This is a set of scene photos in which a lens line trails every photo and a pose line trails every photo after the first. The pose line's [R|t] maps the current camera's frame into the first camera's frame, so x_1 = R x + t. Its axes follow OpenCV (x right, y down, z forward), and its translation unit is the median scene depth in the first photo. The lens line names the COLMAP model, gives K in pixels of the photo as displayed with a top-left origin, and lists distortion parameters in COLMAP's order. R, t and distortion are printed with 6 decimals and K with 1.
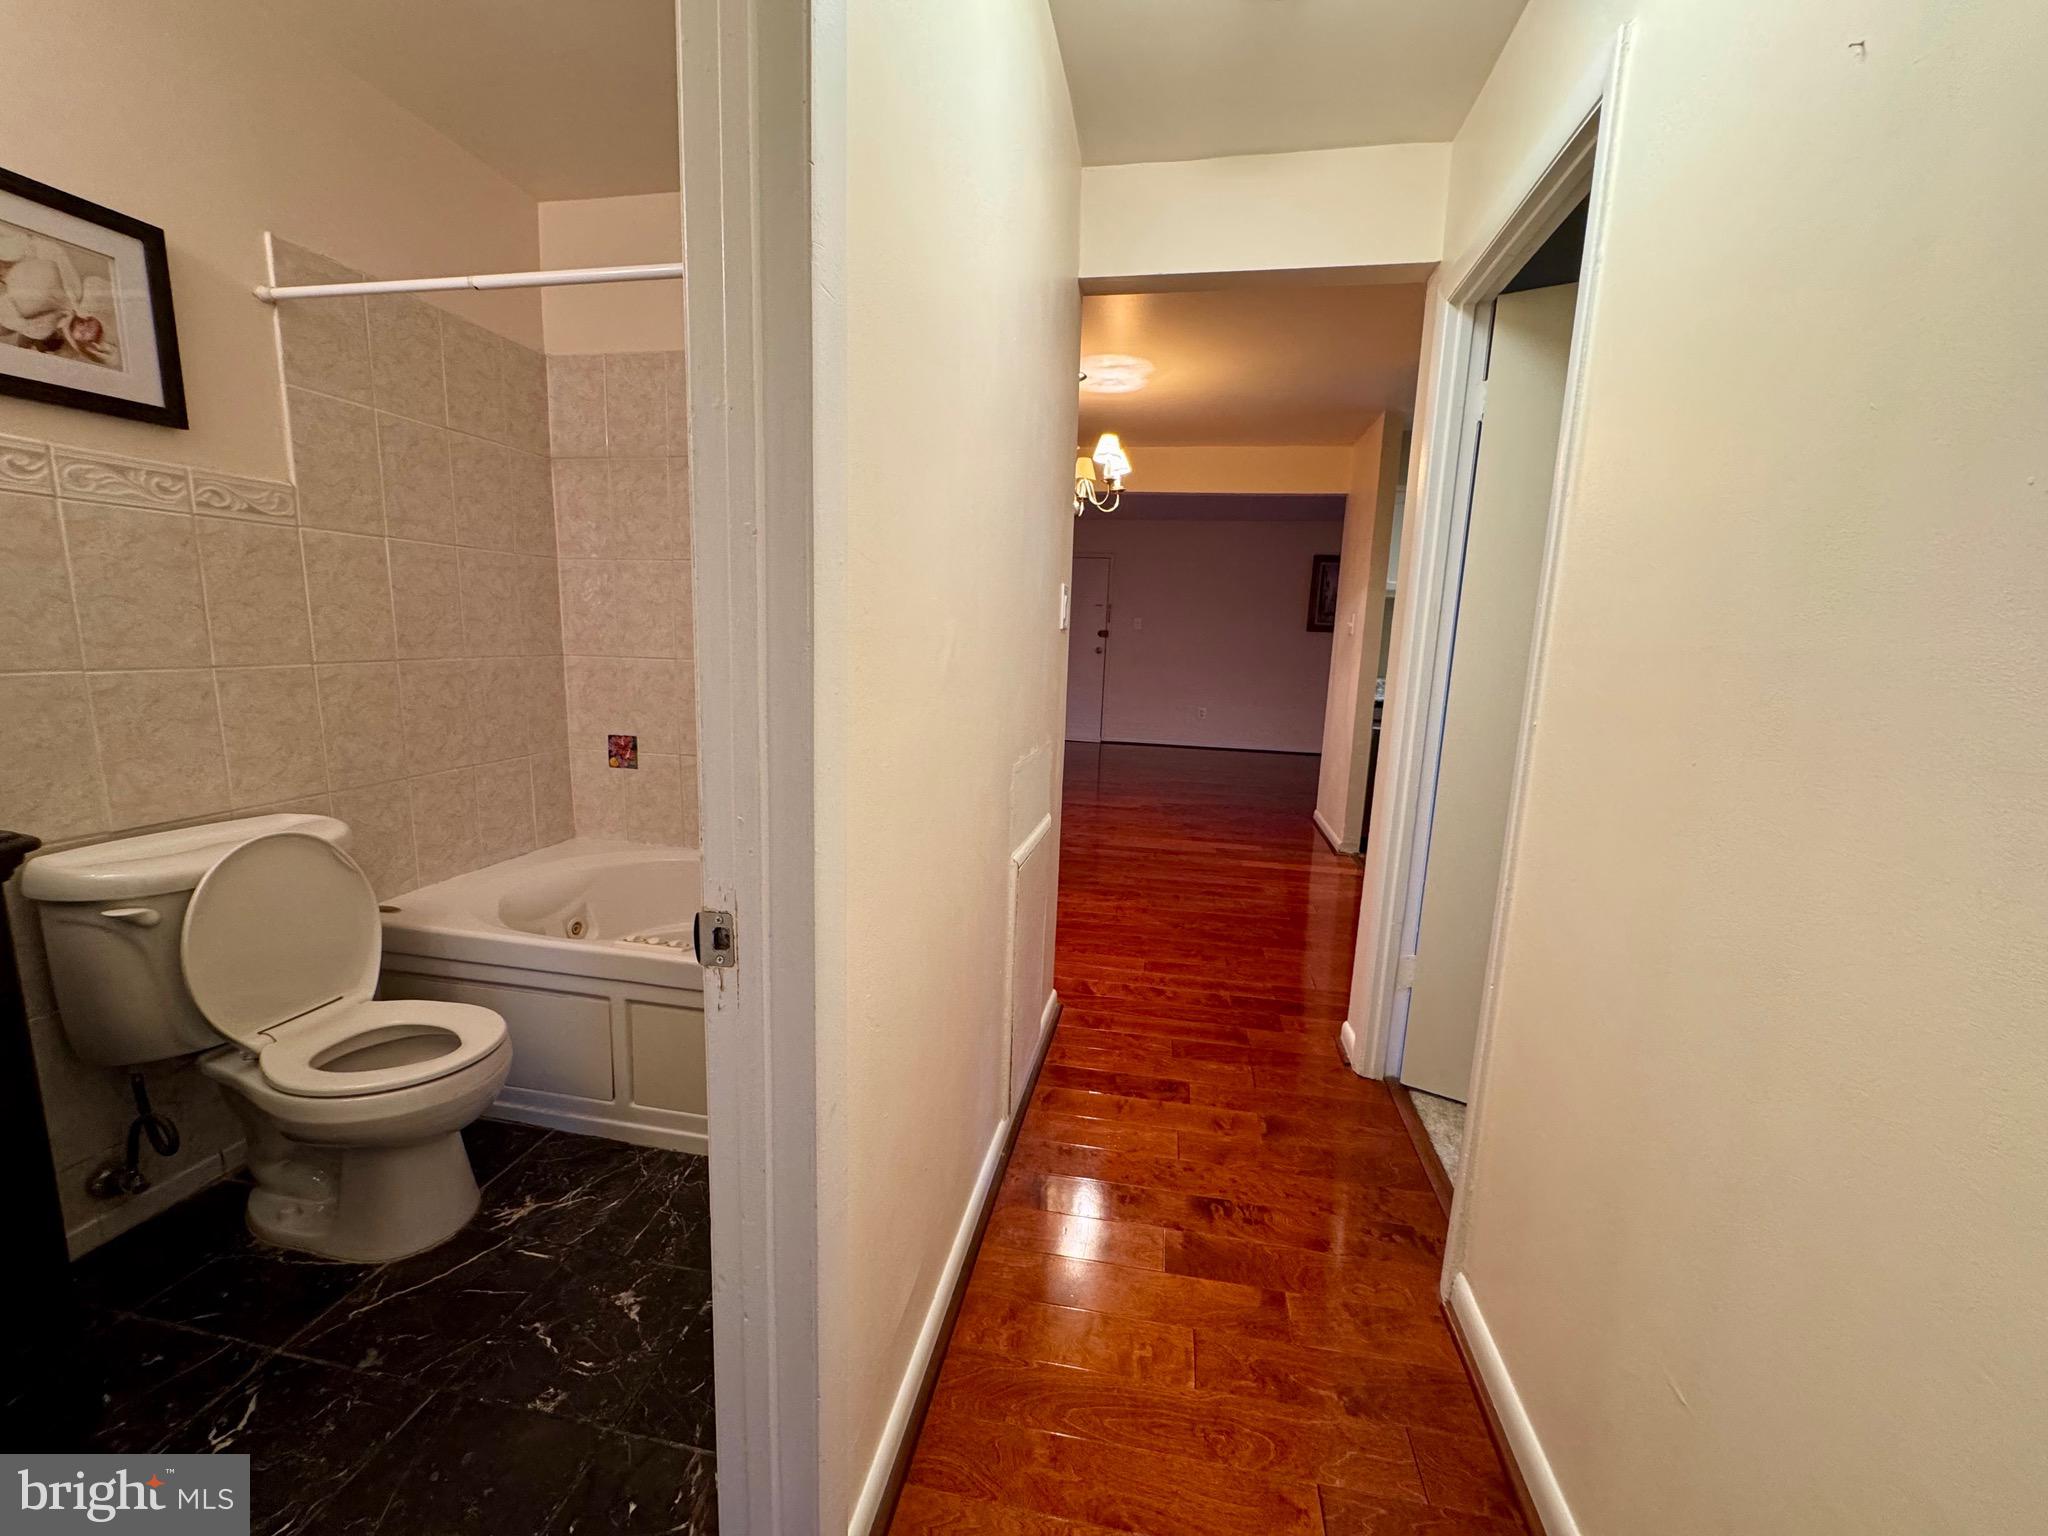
lens RADIAL K [[819.6, 0, 1024.0], [0, 819.6, 768.0], [0, 0, 1]] dist [-0.001073, 0.000616]
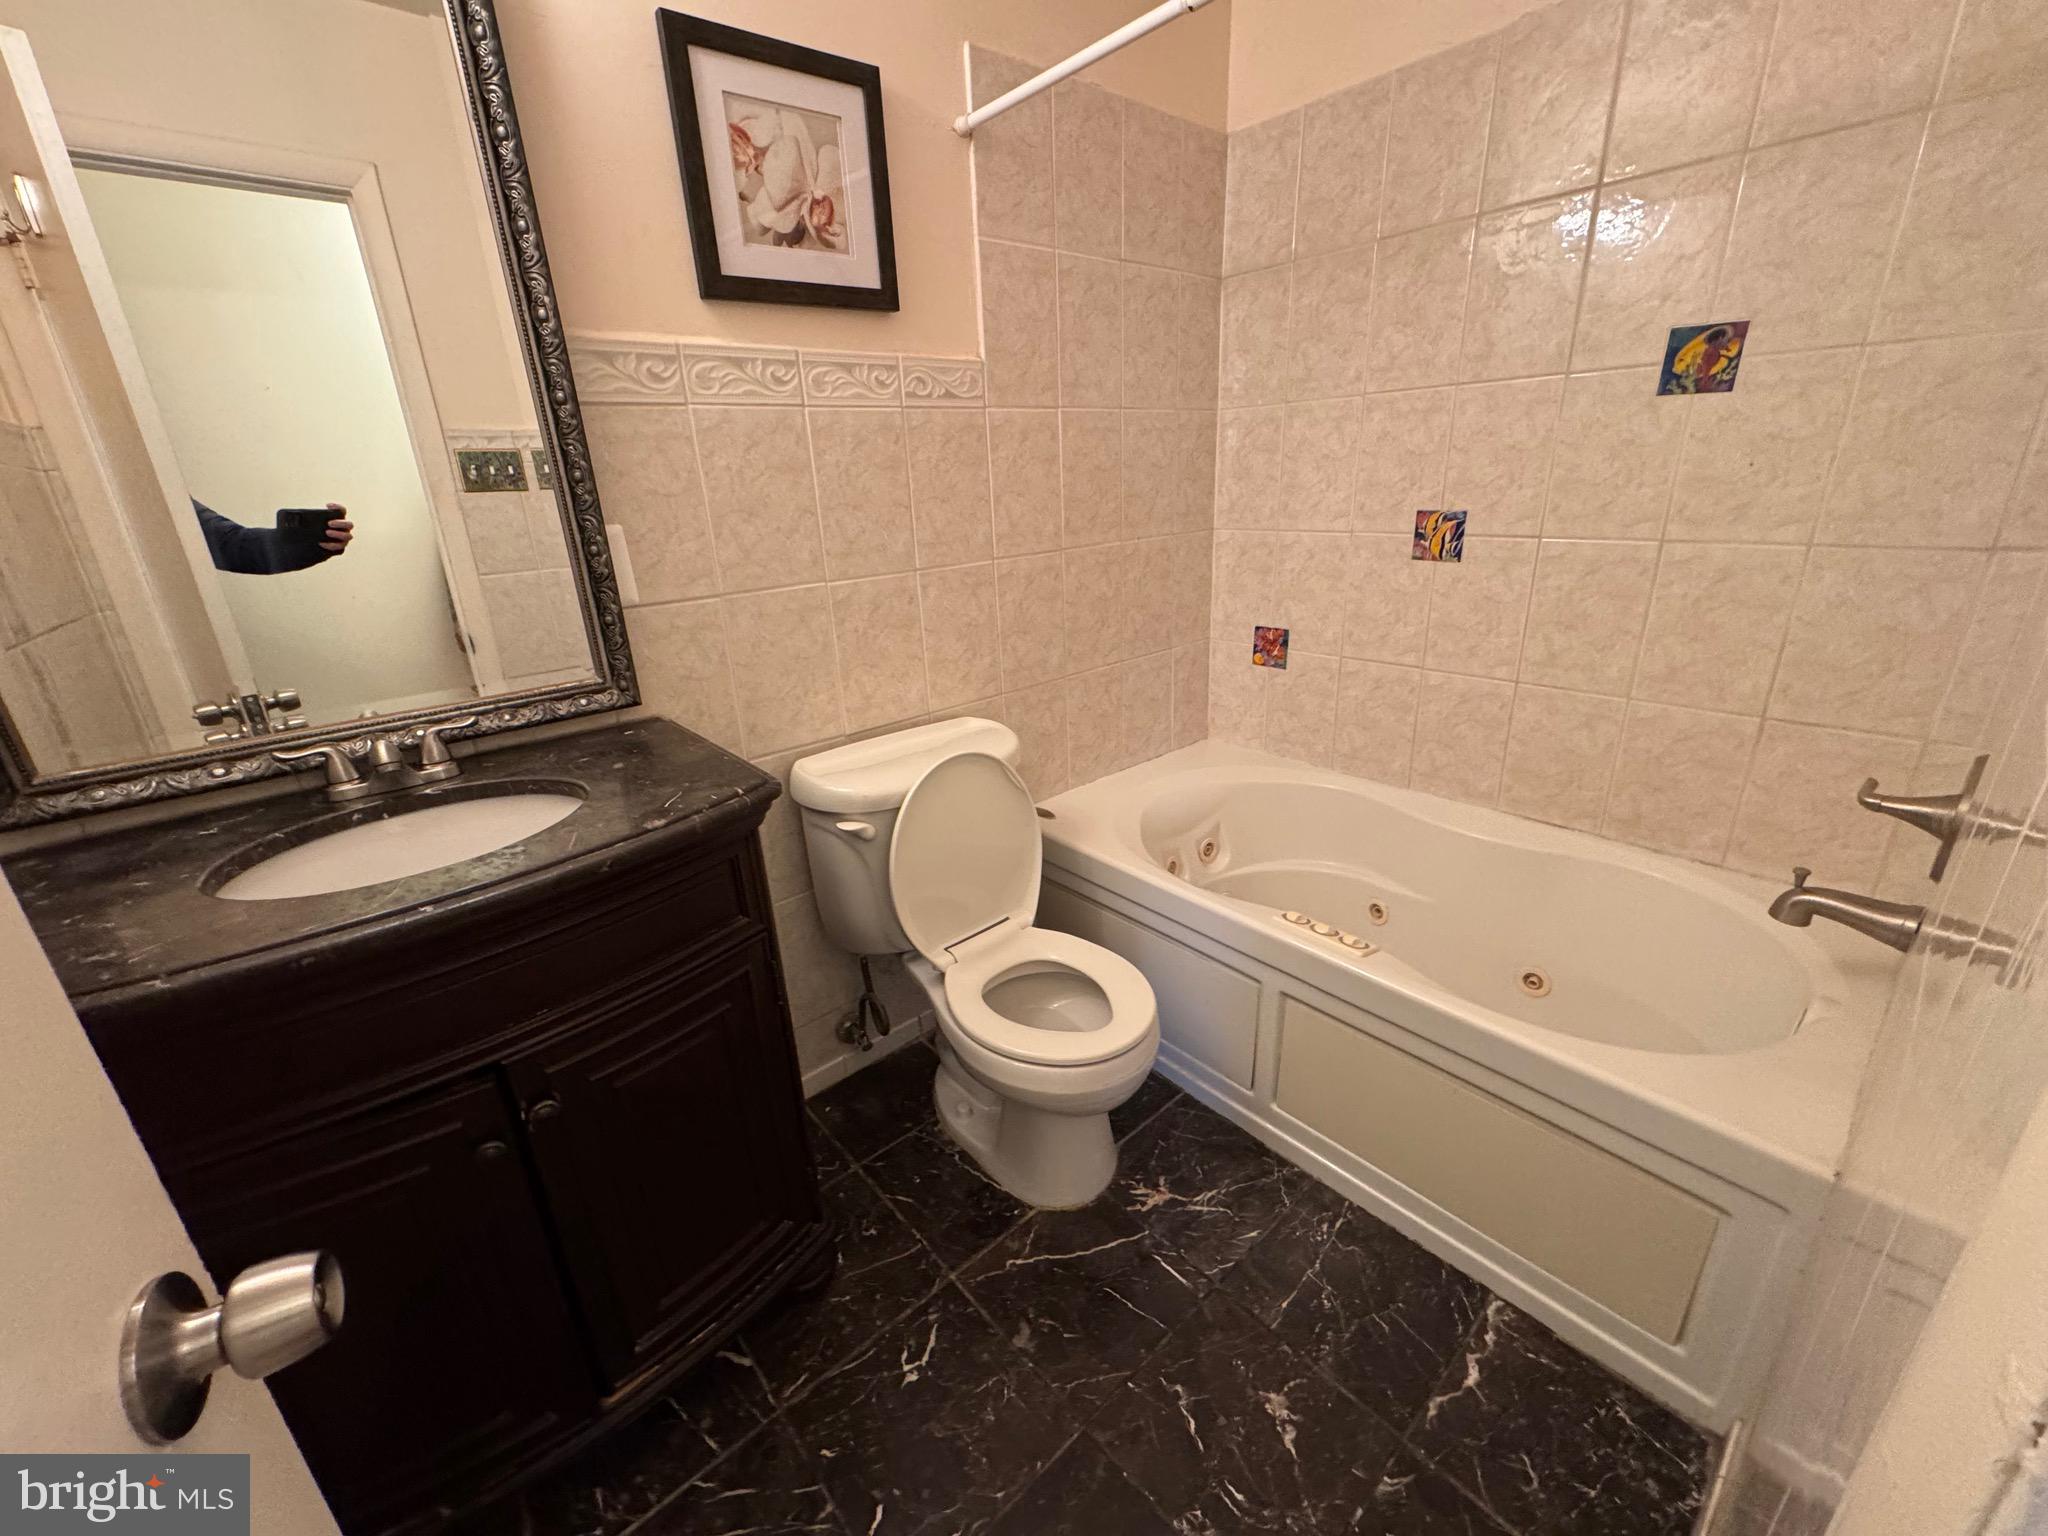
lens RADIAL K [[824.1, 0, 1024.0], [0, 824.1, 768.0], [0, 0, 1]] dist [0.002410, 0.000161]
pose [[0.784202, 0.148499, -0.602474, -0.249671], [-0.033397, 0.979635, 0.197992, -0.088388], [0.619606, -0.135145, 0.773191, 0.273655]]
